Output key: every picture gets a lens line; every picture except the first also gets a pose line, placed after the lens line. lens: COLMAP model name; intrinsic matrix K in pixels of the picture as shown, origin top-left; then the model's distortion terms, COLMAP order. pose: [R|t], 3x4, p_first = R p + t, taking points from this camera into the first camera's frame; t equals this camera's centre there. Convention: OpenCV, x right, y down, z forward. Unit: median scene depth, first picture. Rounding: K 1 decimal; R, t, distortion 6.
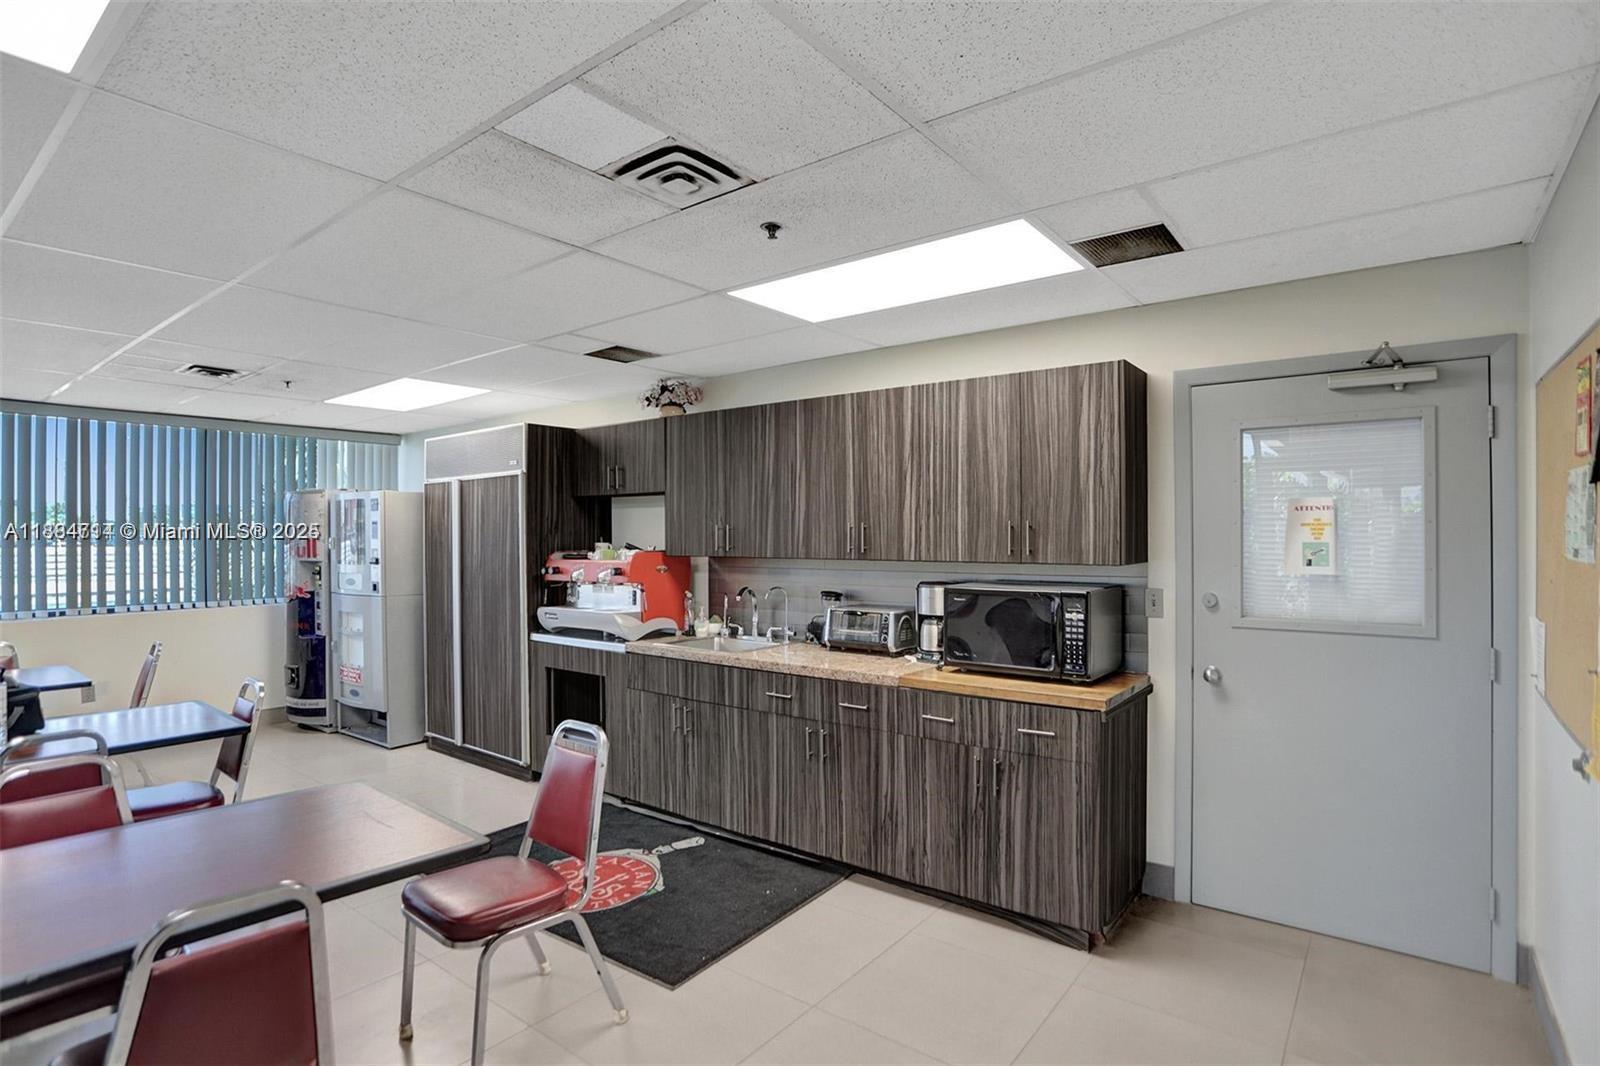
lens RADIAL K [[795.2, 0, 803.3], [0, 795.2, 529.5], [0, 0, 1]] dist [-0.024025, -0.000205]
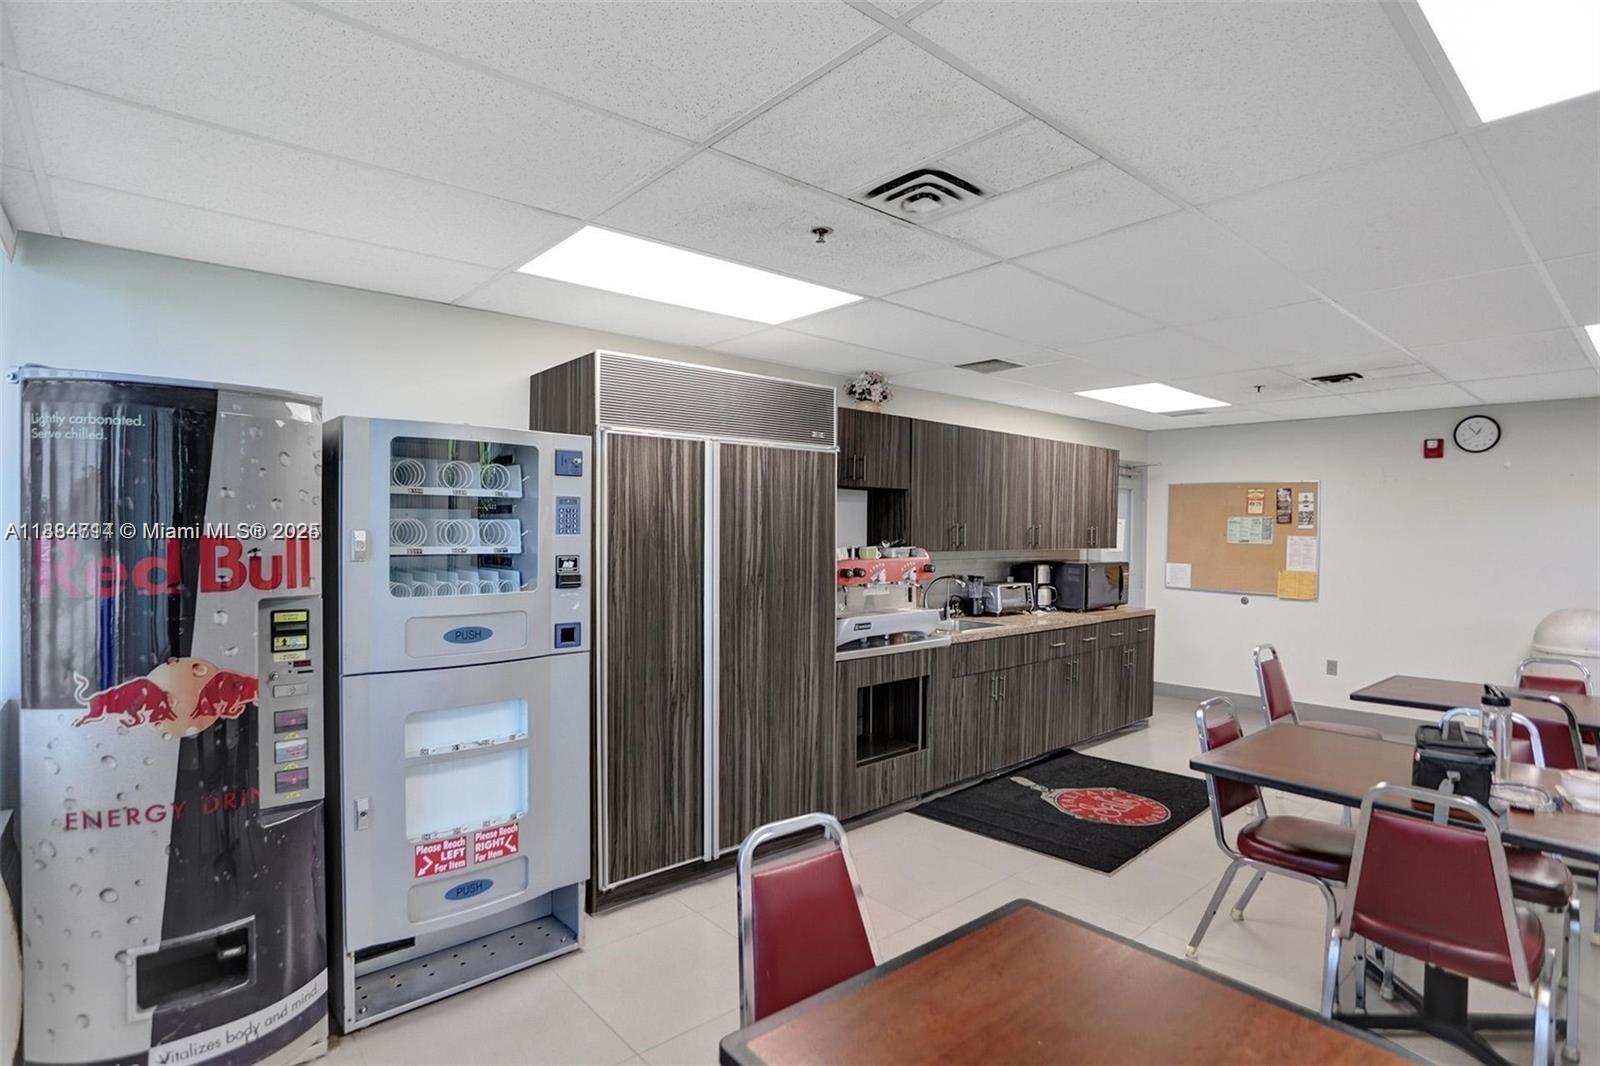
lens RADIAL K [[795.2, 0, 801.5], [0, 795.2, 539.8], [0, 0, 1]] dist [-0.024025, -0.000205]
pose [[0.203324, -0.002991, 0.979107, -1.321980], [-0.009921, 0.999938, 0.005115, 0.014986], [-0.979061, -0.010754, 0.203282, 1.013349]]
